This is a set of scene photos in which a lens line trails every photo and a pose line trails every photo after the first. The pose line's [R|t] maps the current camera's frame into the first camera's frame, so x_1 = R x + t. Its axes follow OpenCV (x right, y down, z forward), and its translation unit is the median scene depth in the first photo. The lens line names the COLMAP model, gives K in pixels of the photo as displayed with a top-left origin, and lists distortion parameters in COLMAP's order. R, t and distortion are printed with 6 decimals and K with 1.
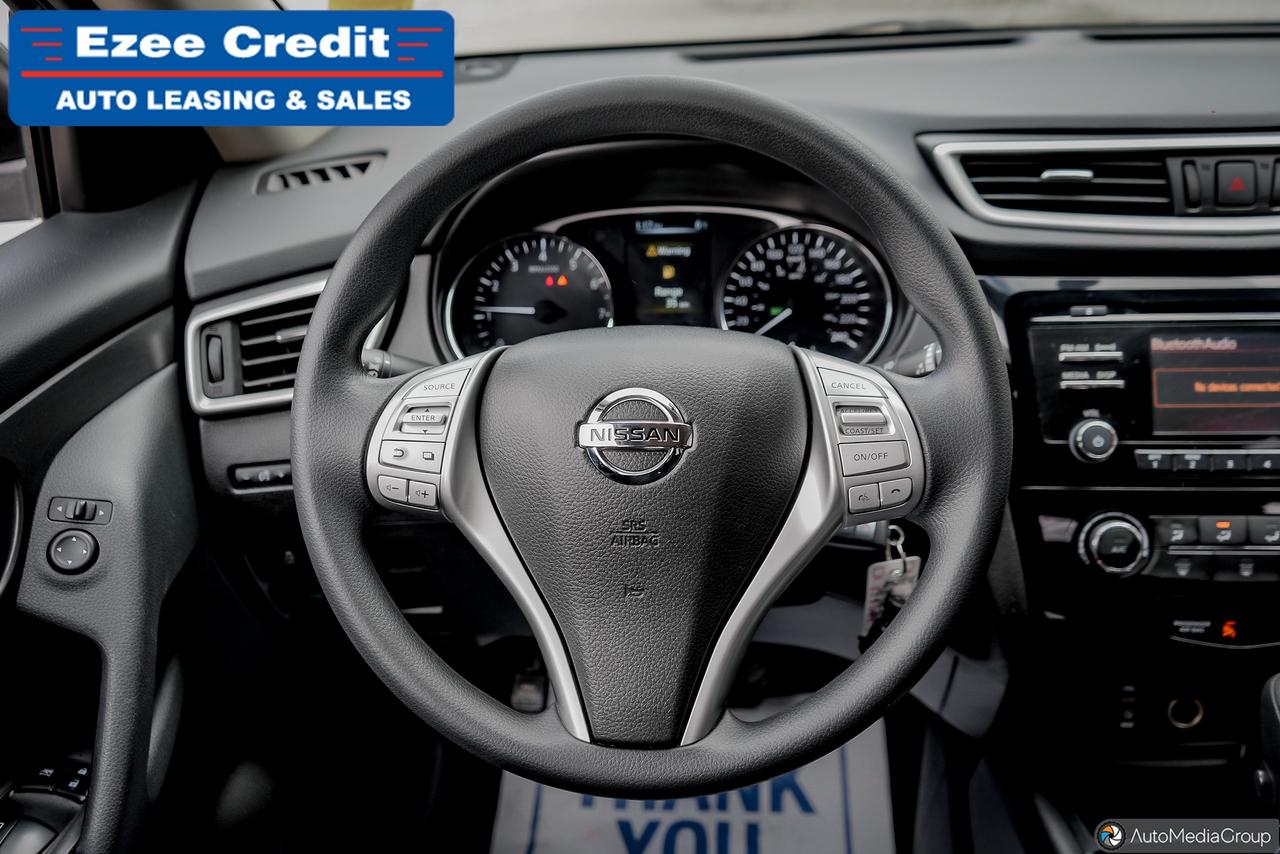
lens RADIAL K [[1085.9, 0, 640.0], [0, 1085.9, 427.0], [0, 0, 1]] dist [-0.015621, -0.000201]
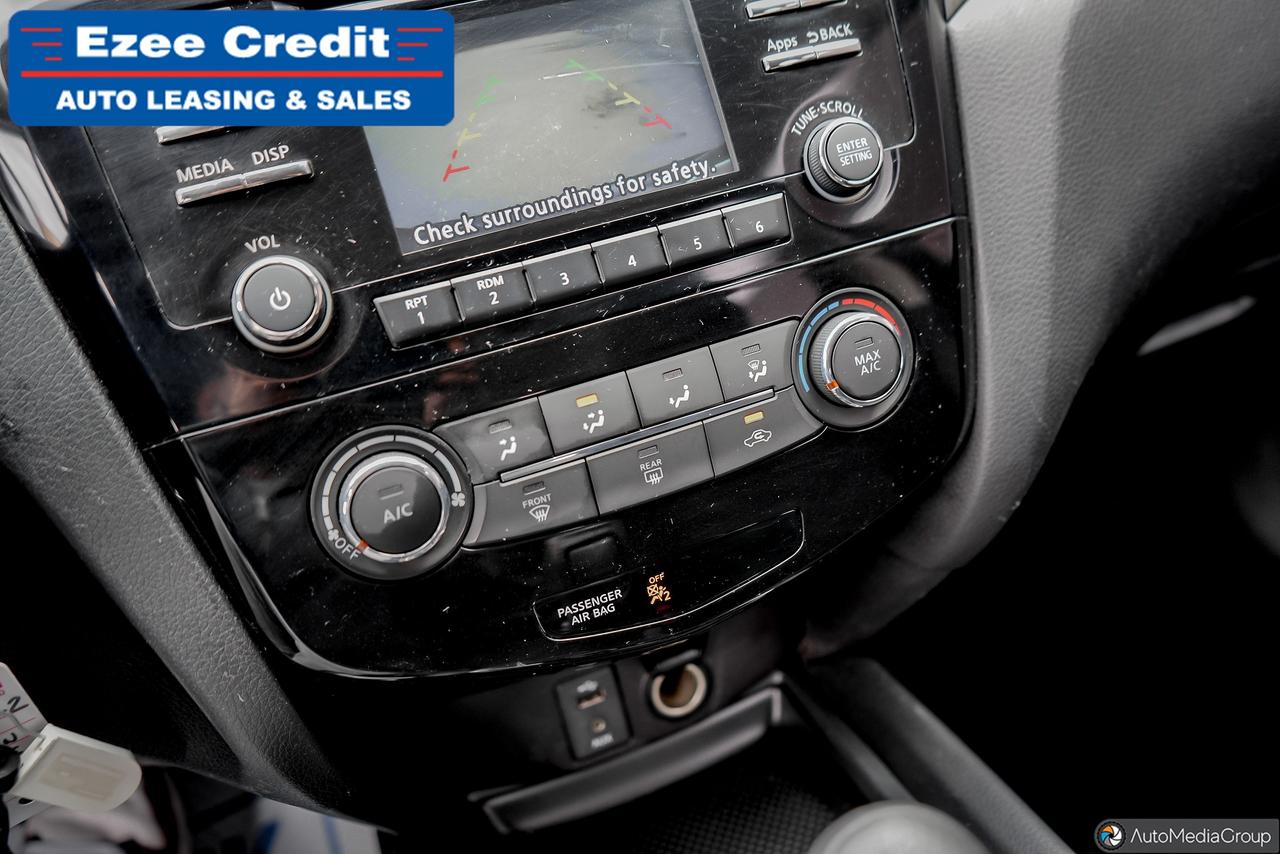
lens RADIAL K [[1032.0, 0, 640.0], [0, 1032.0, 427.0], [0, 0, 1]] dist [0.003549, 0.000792]
pose [[0.900178, -0.284849, 0.329455, 0.393957], [0.263078, 0.958494, 0.109908, 0.055036], [-0.347088, -0.012264, 0.937752, 0.534993]]
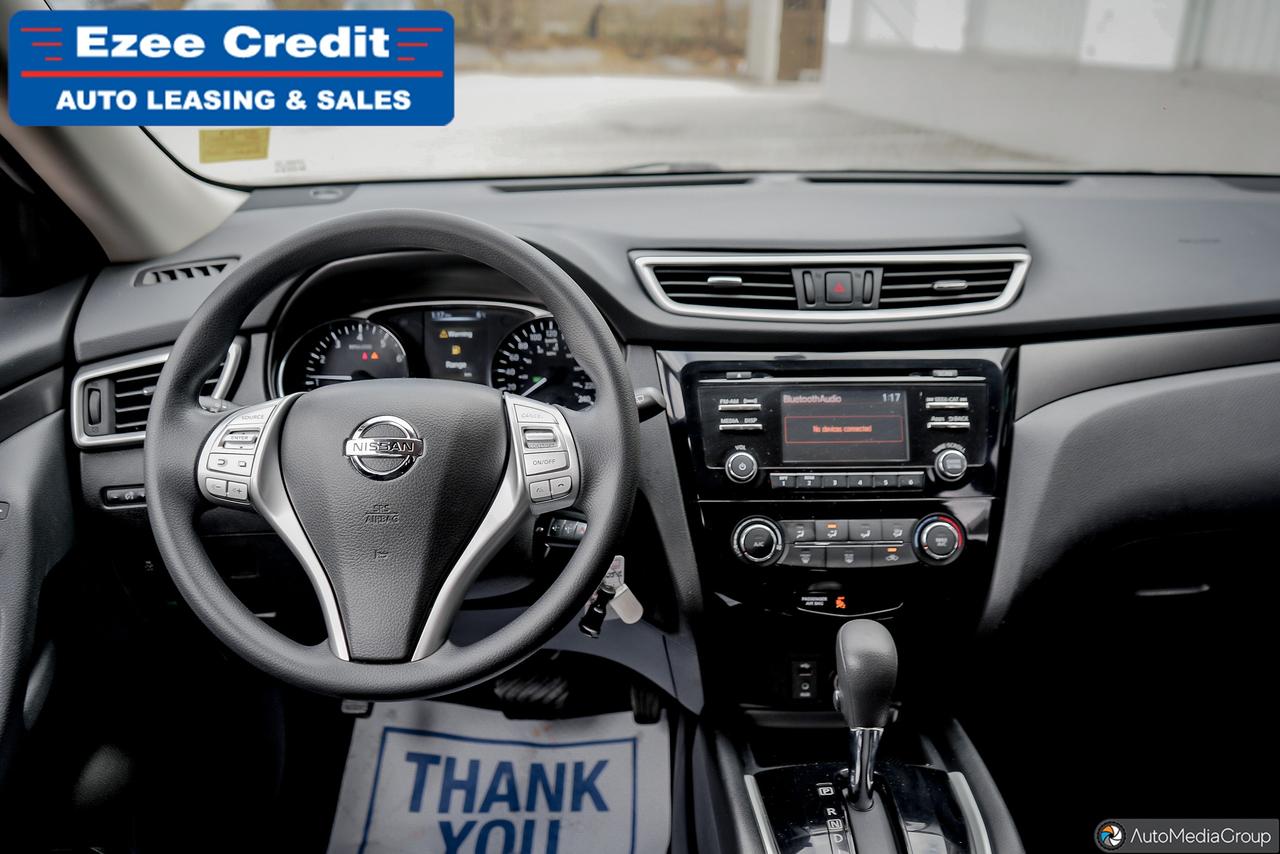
lens RADIAL K [[1084.3, 0, 640.0], [0, 1084.3, 427.0], [0, 0, 1]] dist [-0.002297, 0.005388]
pose [[0.996899, 0.004650, 0.078550, 0.176675], [0.003187, 0.995048, -0.099343, 0.099521], [-0.078623, 0.099285, 0.991948, -0.382476]]
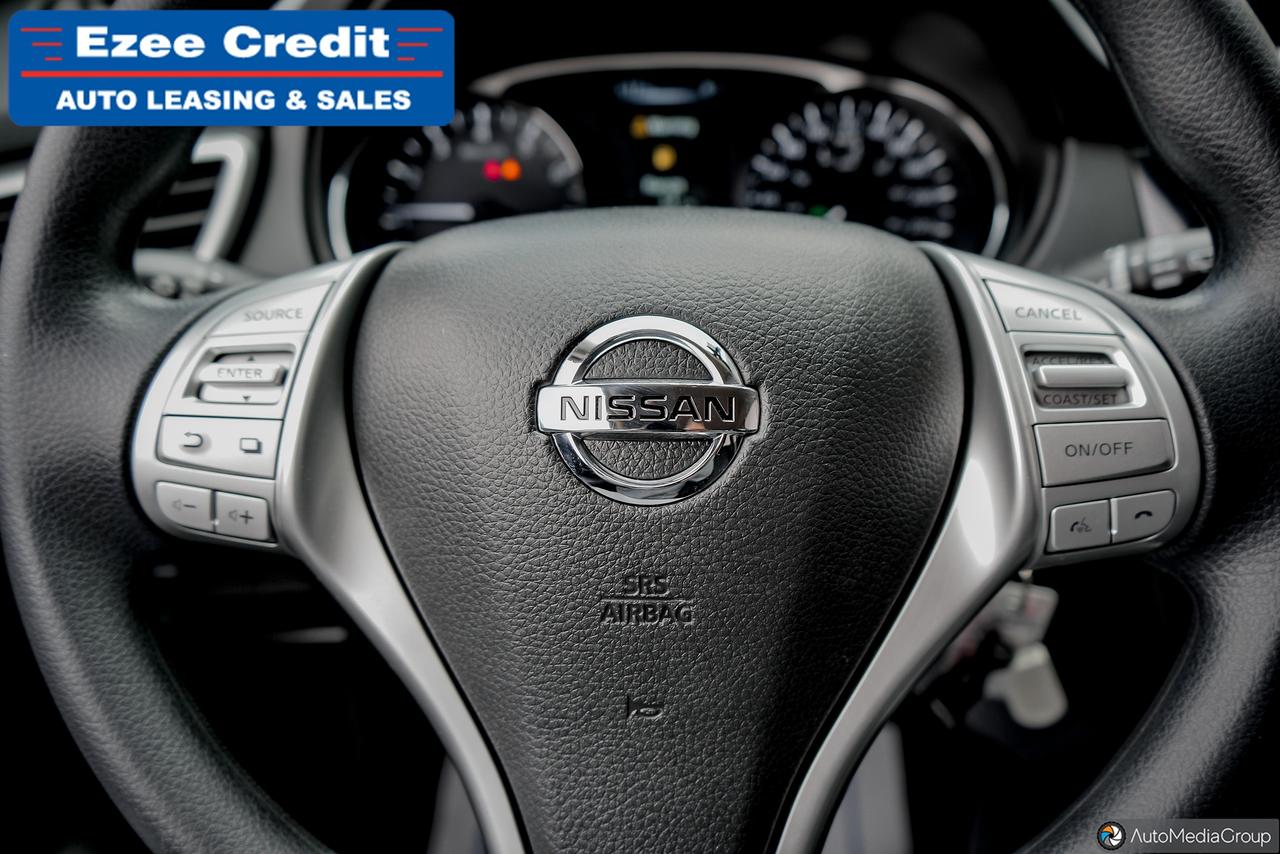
lens RADIAL K [[1032.0, 0, 640.0], [0, 1032.0, 427.0], [0, 0, 1]] dist [0.003549, 0.000792]
pose [[0.998989, -0.001630, 0.044920, -0.023319], [-0.000865, 0.998459, 0.055486, -0.008462], [-0.044941, -0.055469, 0.997448, 0.401232]]
